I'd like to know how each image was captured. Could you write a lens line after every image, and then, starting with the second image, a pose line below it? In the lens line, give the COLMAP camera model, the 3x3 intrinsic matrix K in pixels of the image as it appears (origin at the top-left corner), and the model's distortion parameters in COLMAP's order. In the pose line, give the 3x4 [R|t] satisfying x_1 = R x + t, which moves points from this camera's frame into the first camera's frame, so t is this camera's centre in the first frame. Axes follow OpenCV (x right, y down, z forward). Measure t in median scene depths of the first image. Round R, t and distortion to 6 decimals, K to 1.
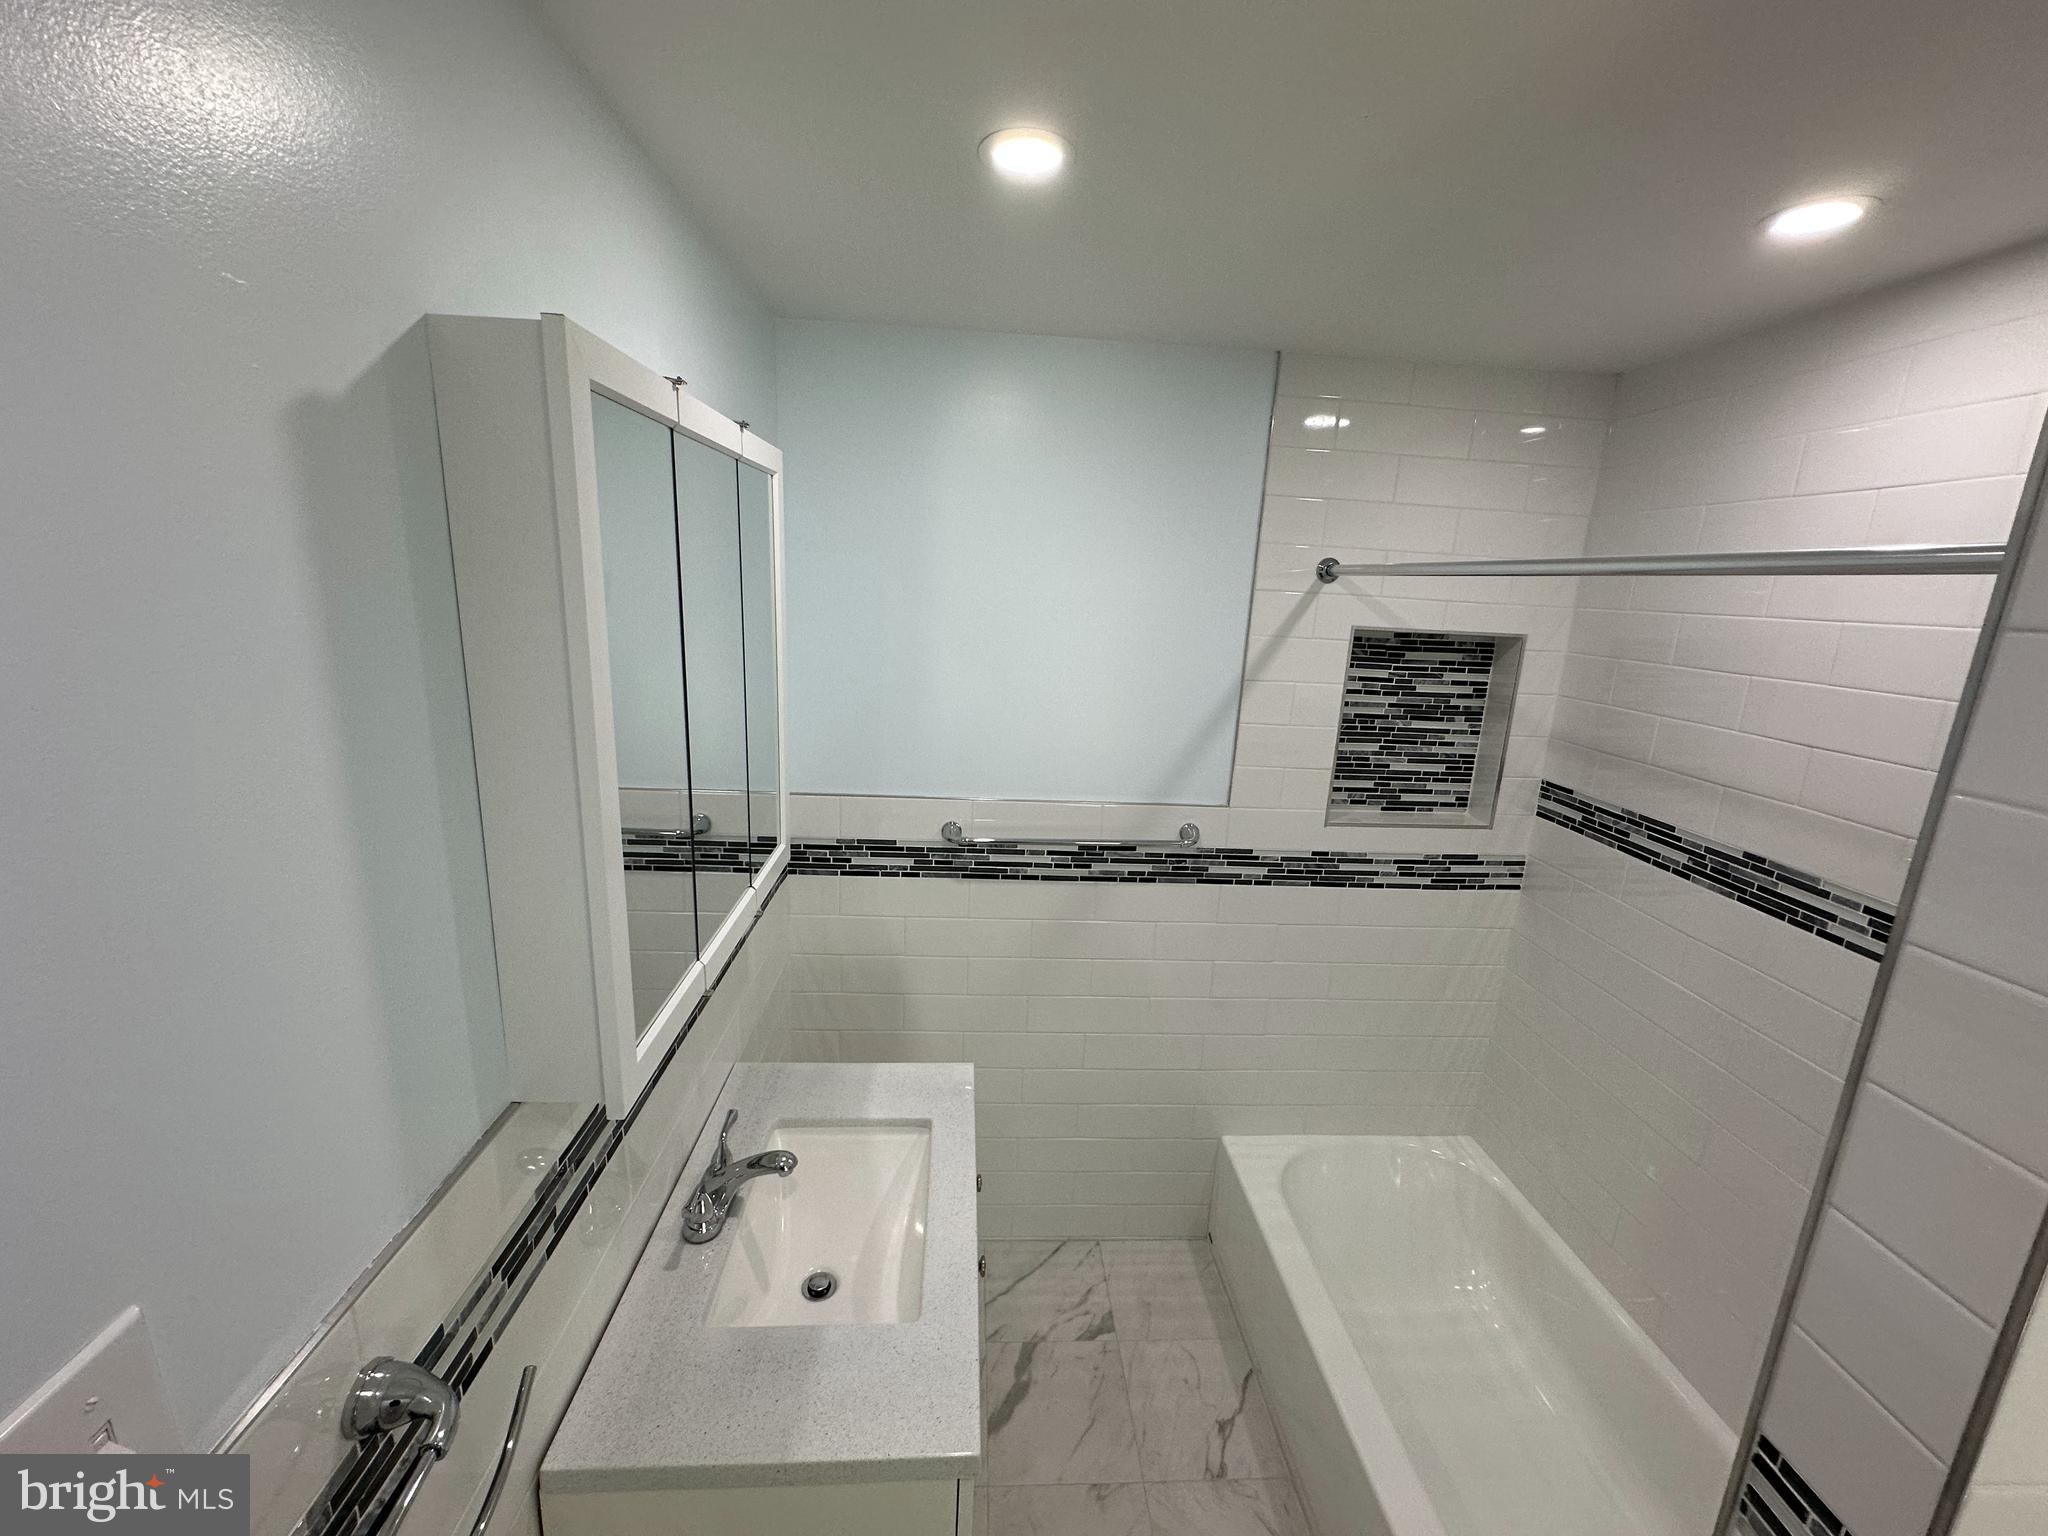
lens RADIAL K [[821.1, 0, 1021.3], [0, 821.1, 766.8], [0, 0, 1]] dist [-0.003331, 0.000734]
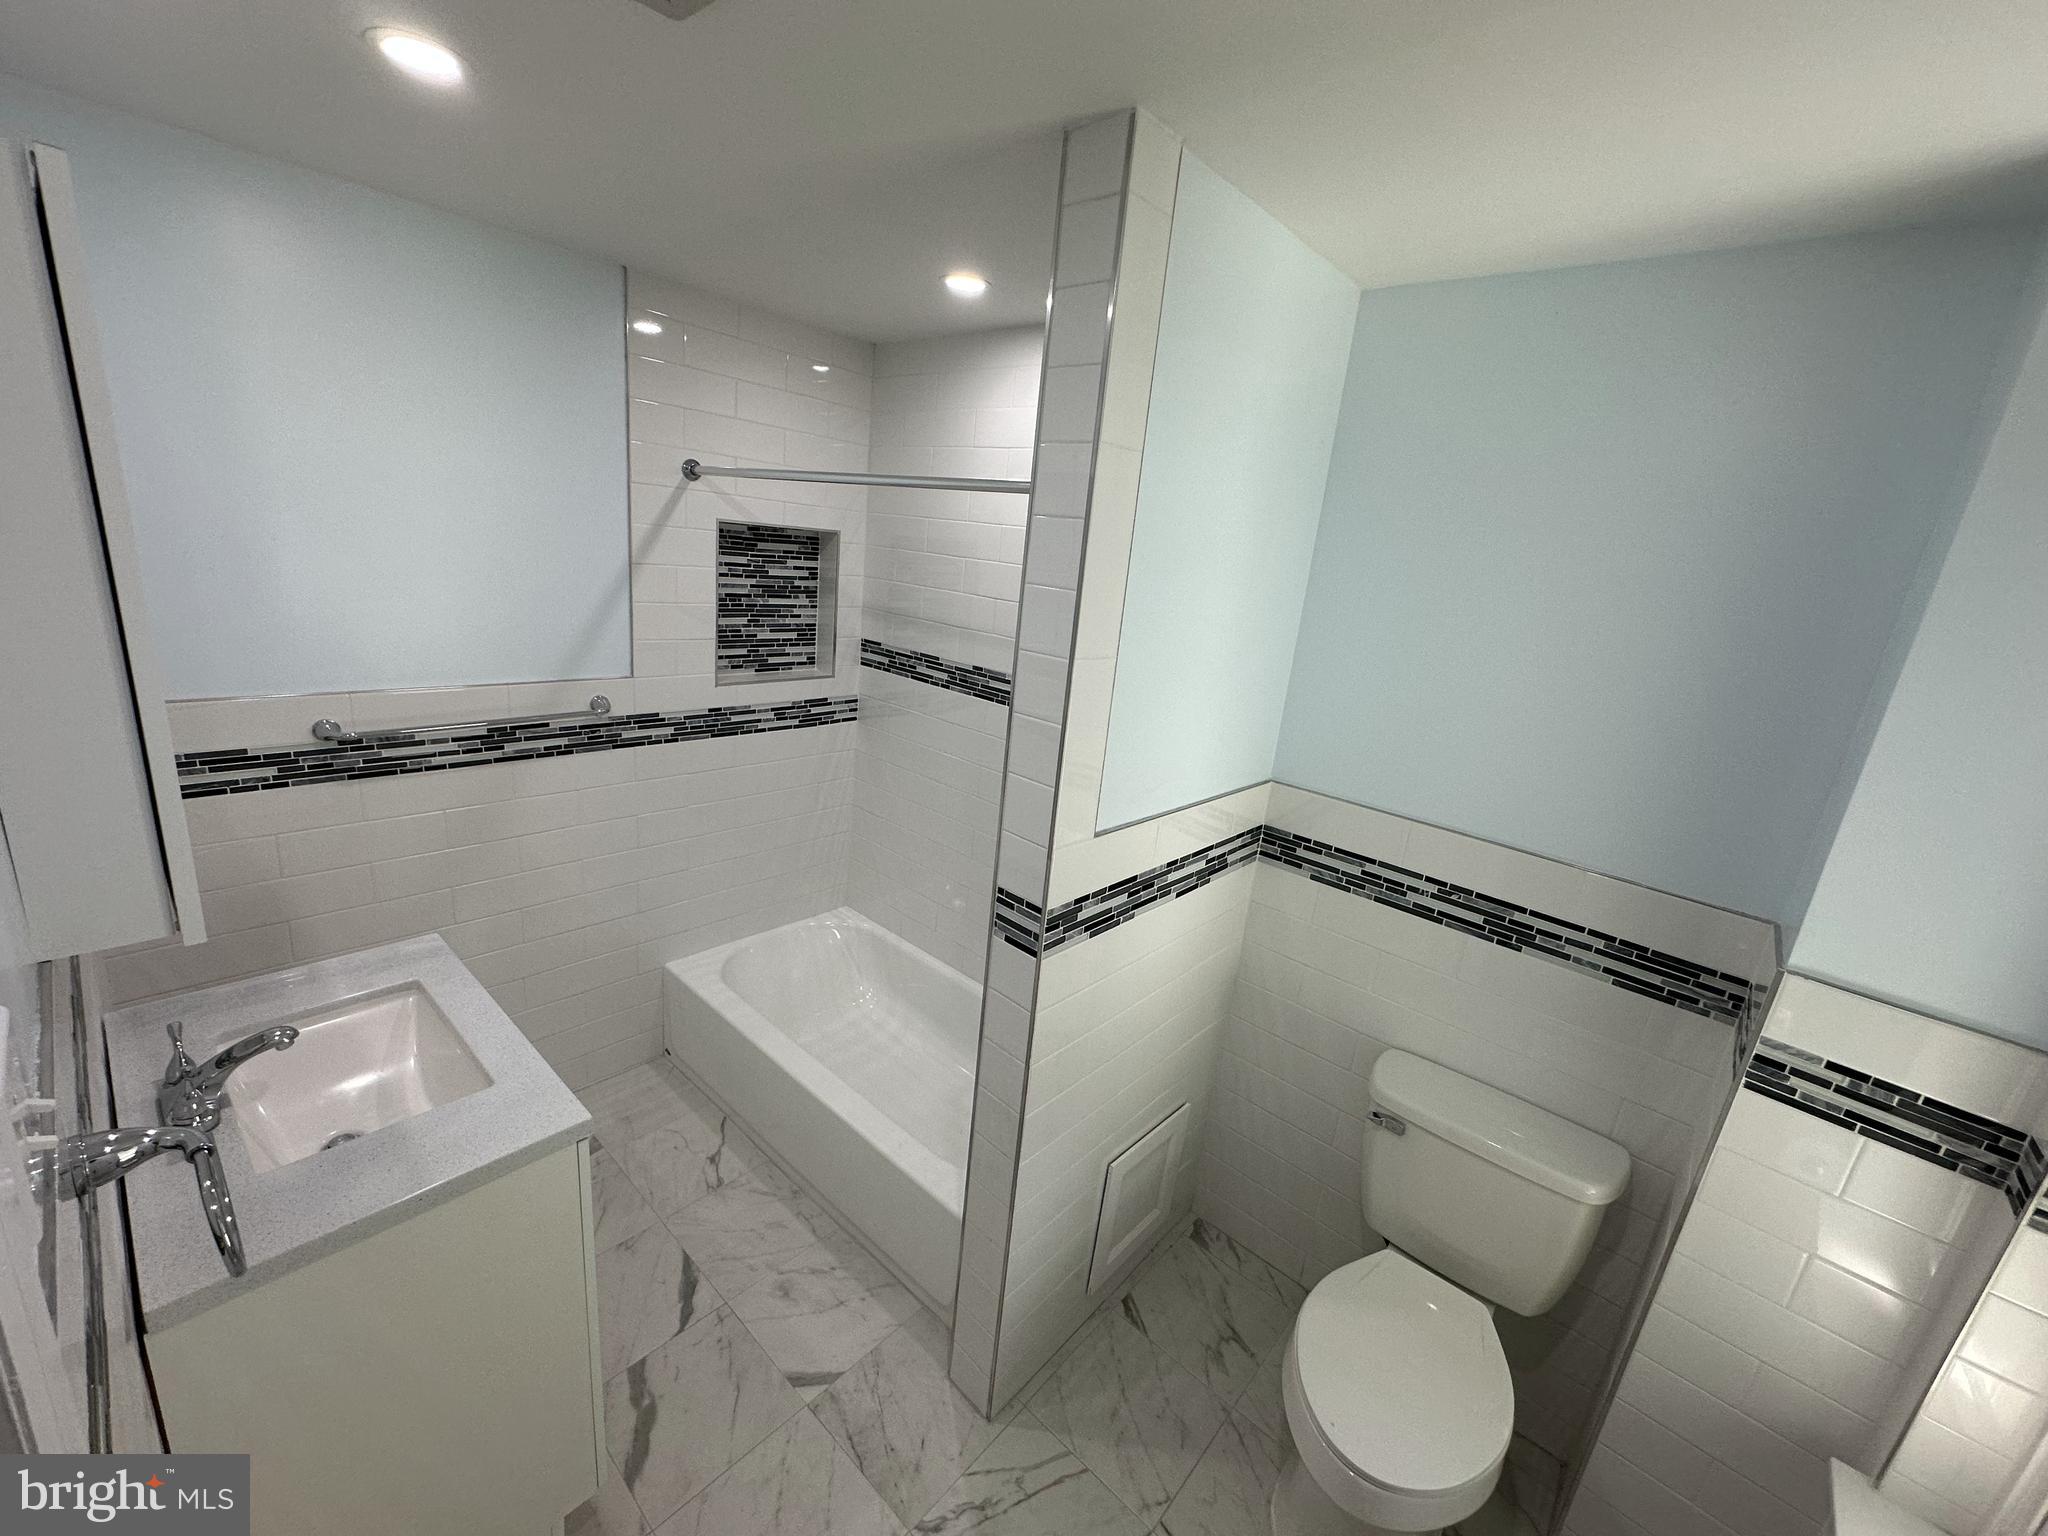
lens RADIAL K [[821.1, 0, 1023.0], [0, 821.1, 769.1], [0, 0, 1]] dist [-0.003331, 0.000734]
pose [[0.707486, -0.164974, 0.687202, -0.168154], [0.089655, 0.985467, 0.144277, 0.058316], [-0.701017, -0.040463, 0.711996, -0.198342]]
